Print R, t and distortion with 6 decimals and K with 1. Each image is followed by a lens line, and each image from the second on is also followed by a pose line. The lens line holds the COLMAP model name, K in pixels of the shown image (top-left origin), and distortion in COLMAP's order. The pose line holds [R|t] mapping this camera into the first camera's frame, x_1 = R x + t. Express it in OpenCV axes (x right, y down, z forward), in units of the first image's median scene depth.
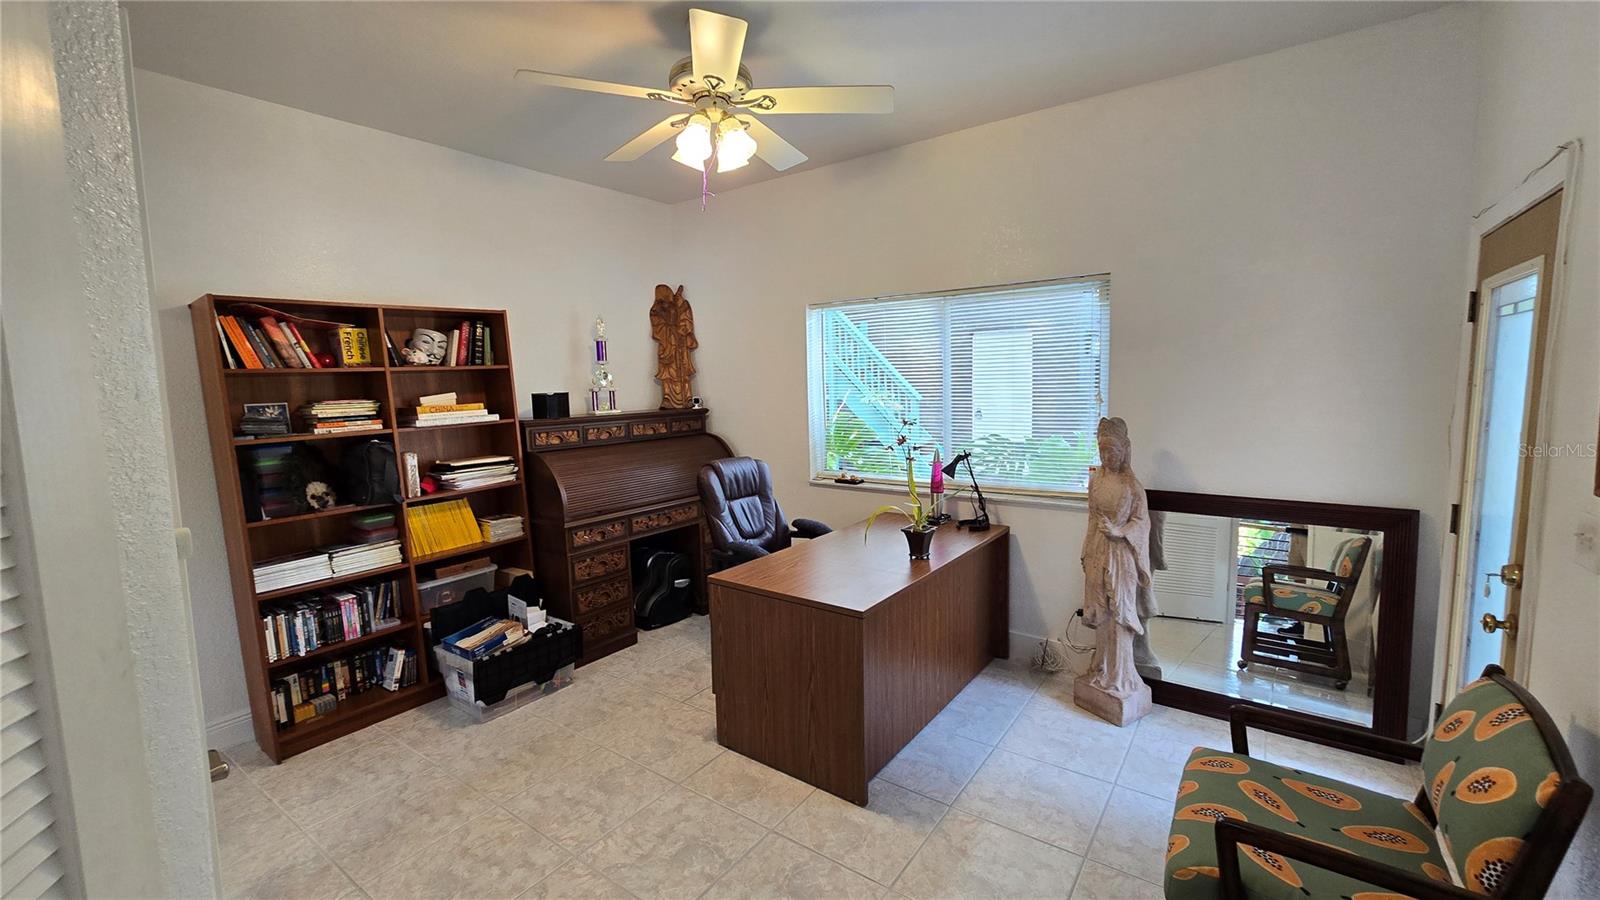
lens RADIAL K [[646.7, 0, 803.0], [0, 646.7, 446.2], [0, 0, 1]] dist [0.000470, -0.000141]
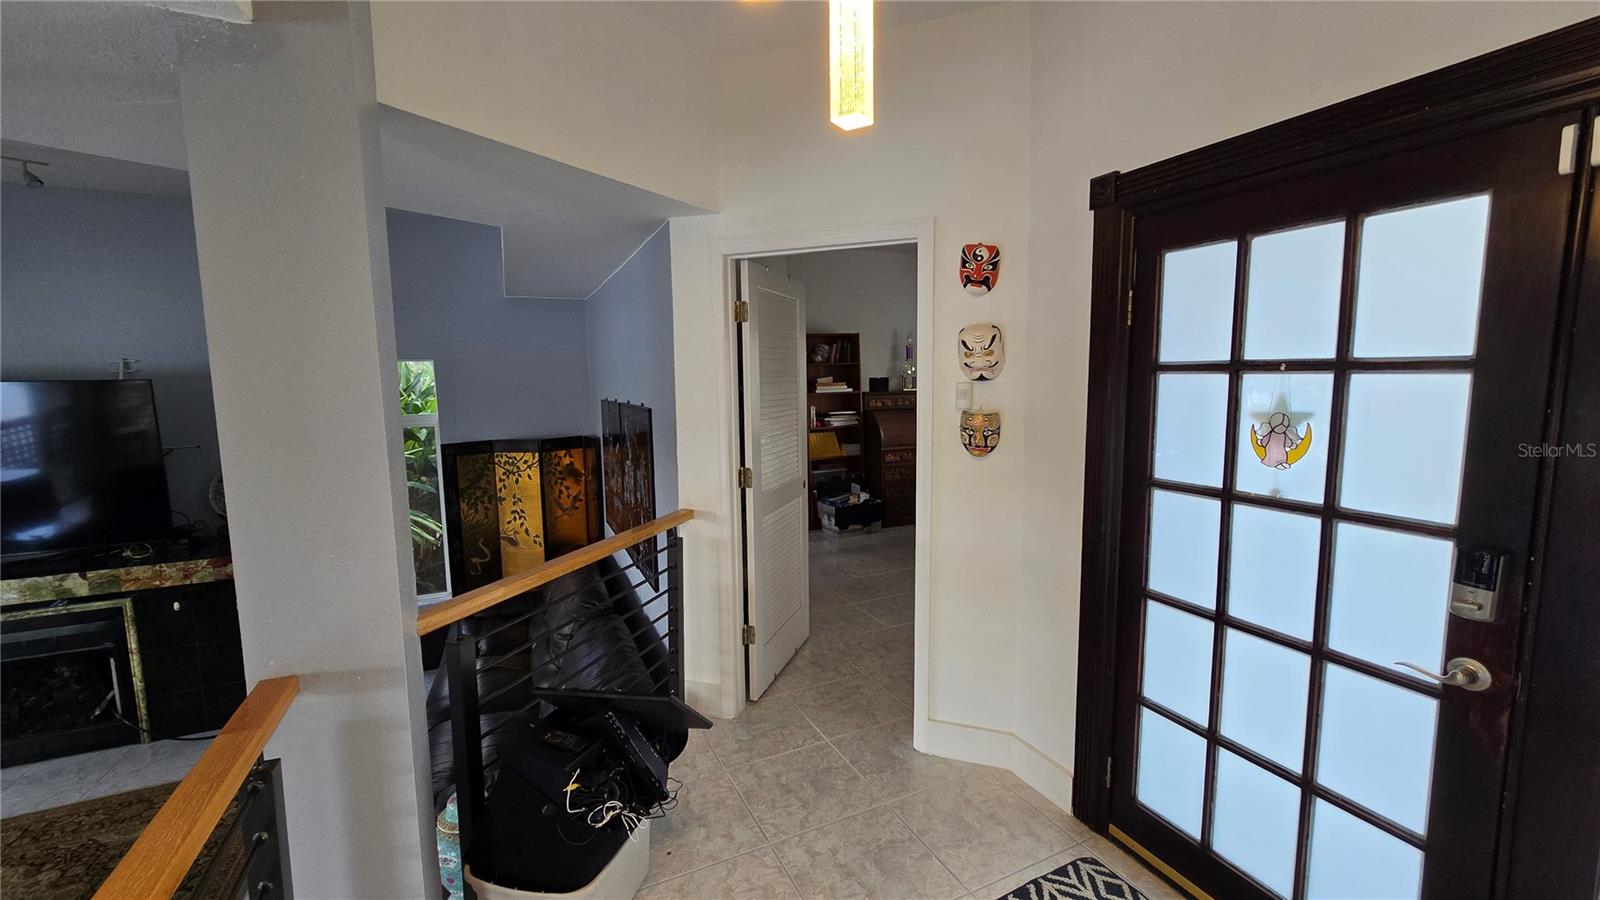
lens RADIAL K [[646.7, 0, 804.9], [0, 646.7, 440.7], [0, 0, 1]] dist [0.000470, -0.000141]
pose [[0.878979, 0.069484, -0.471772, 0.316474], [-0.057151, 0.997546, 0.040442, 0.035153], [0.473424, -0.008586, 0.880793, -0.747637]]
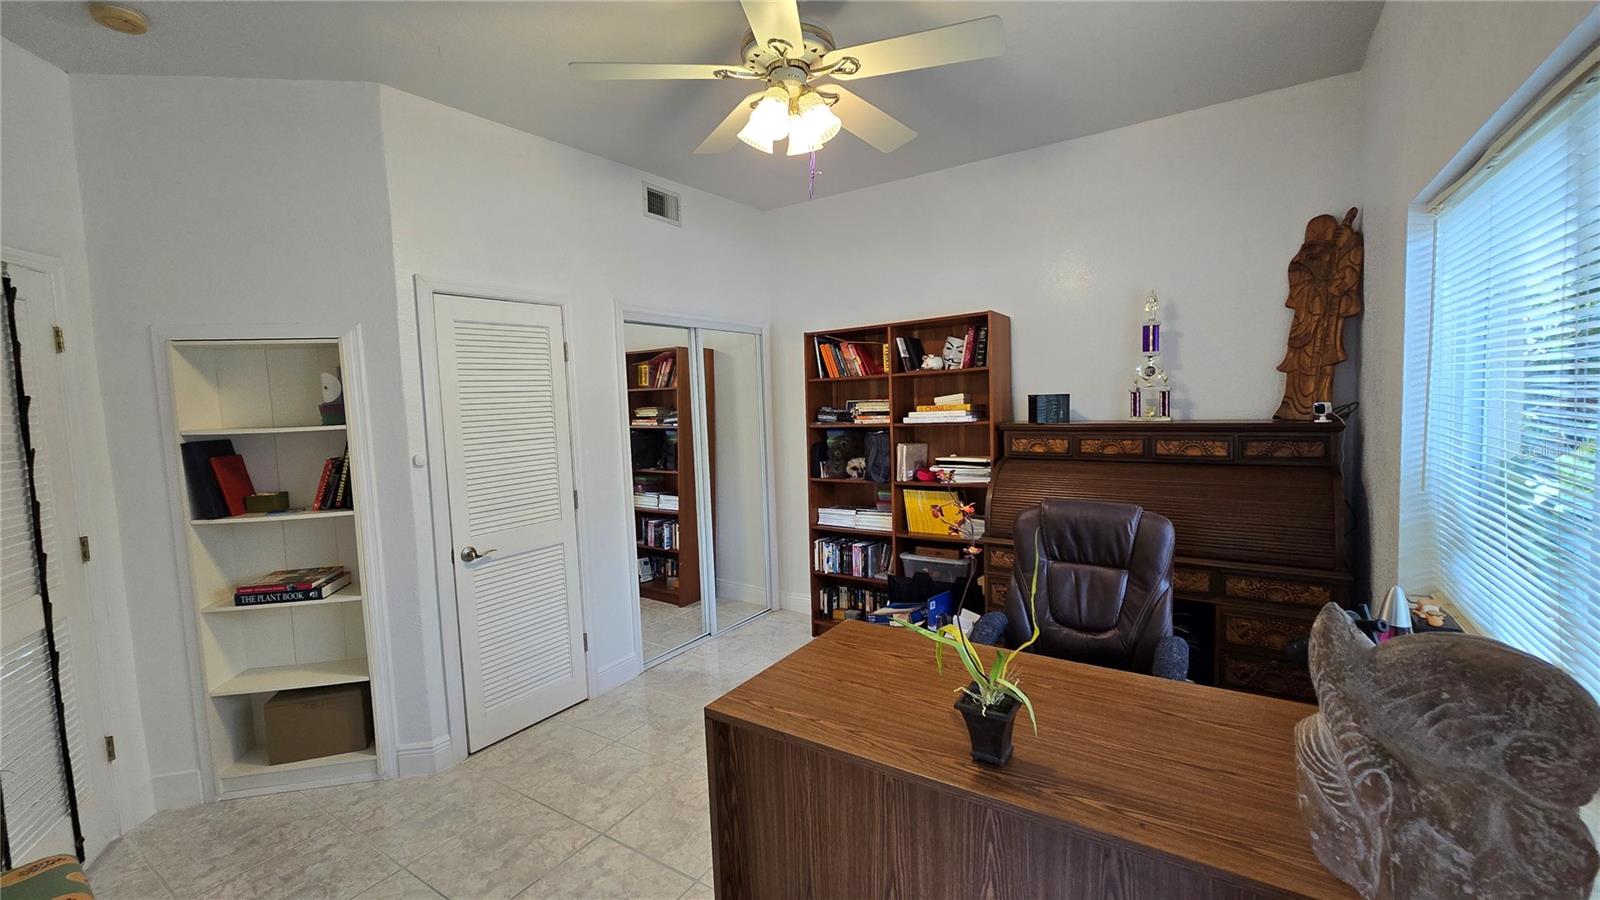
lens RADIAL K [[646.7, 0, 803.2], [0, 646.7, 451.6], [0, 0, 1]] dist [0.000470, -0.000141]
pose [[0.057513, 0.108120, -0.992473, 0.534036], [-0.070039, 0.992106, 0.104022, -0.081520], [0.995885, 0.063530, 0.064632, 0.684889]]
